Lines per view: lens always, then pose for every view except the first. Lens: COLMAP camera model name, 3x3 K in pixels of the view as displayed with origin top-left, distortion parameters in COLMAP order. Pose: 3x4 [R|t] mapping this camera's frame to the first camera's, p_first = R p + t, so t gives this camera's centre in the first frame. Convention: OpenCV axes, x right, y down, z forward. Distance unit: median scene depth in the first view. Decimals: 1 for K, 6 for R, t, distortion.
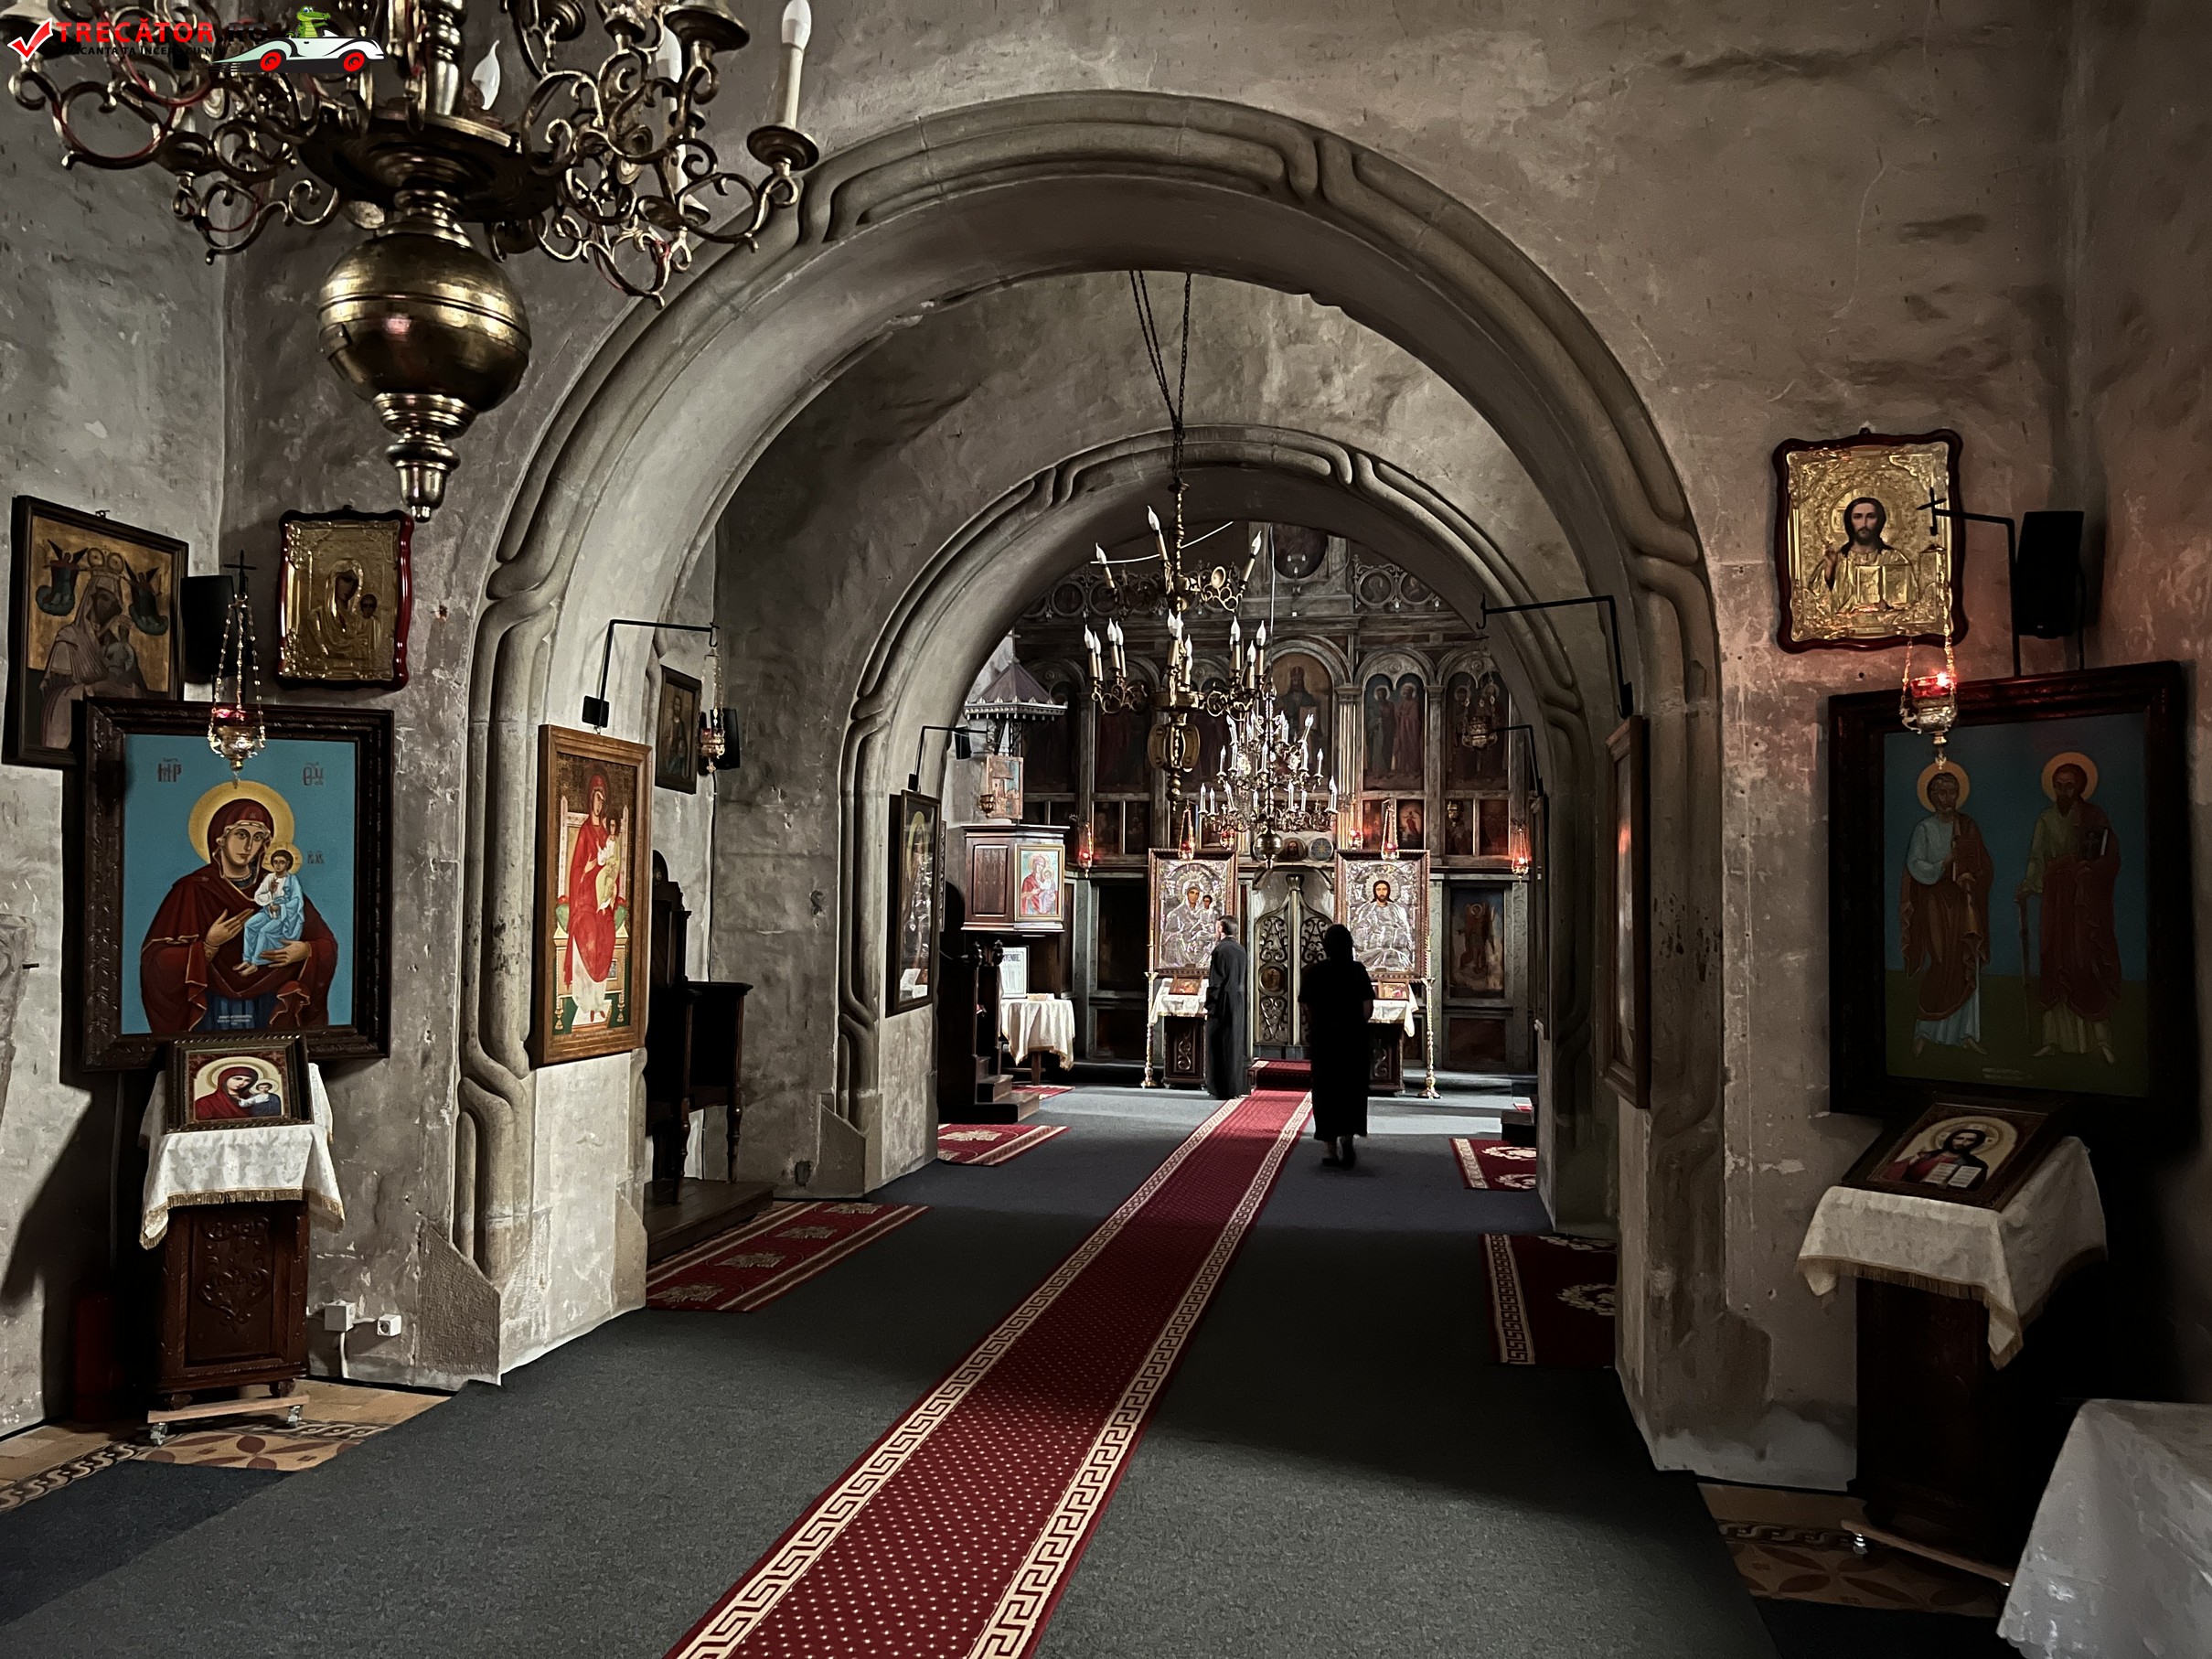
lens RADIAL K [[1666.4, 0, 1081.5], [0, 1666.4, 829.9], [0, 0, 1]] dist [0.055690, -0.069178]
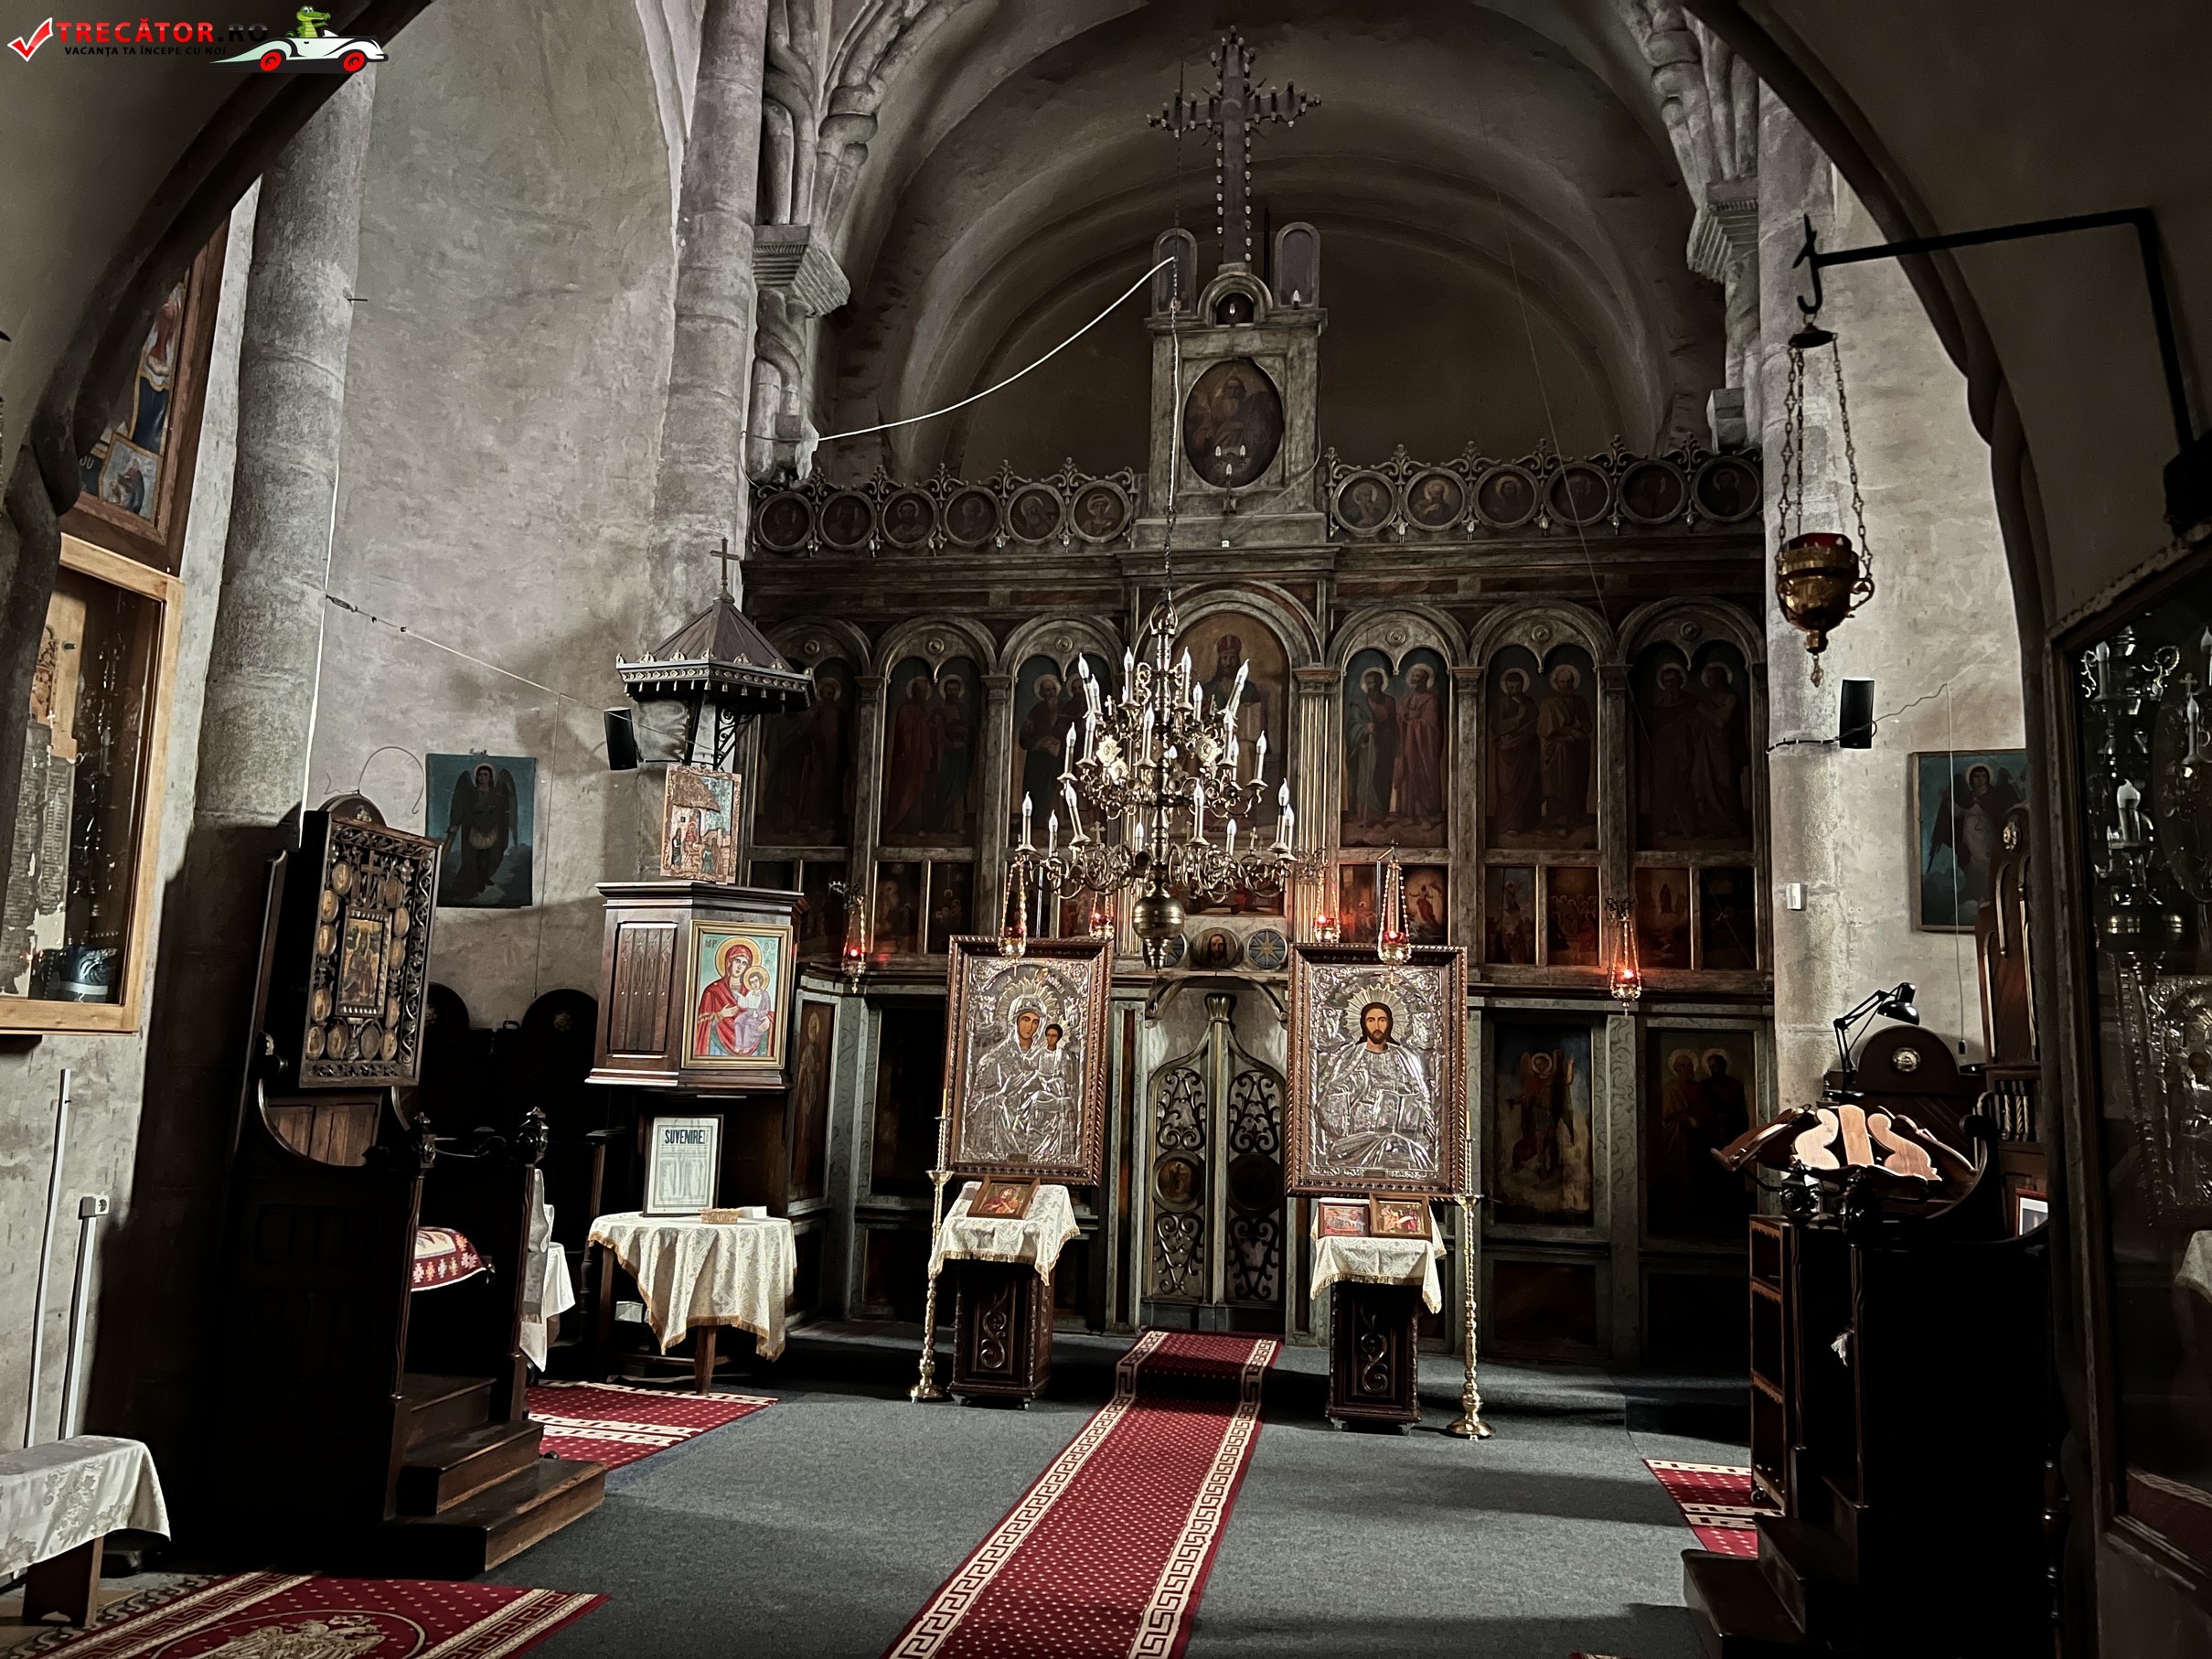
lens RADIAL K [[1666.4, 0, 1105.7], [0, 1666.4, 823.0], [0, 0, 1]] dist [0.055690, -0.069178]
pose [[0.999007, 0.025052, 0.036846, 0.065139], [-0.021406, 0.995129, -0.096232, 0.023767], [-0.039077, 0.095348, 0.994677, 0.421440]]
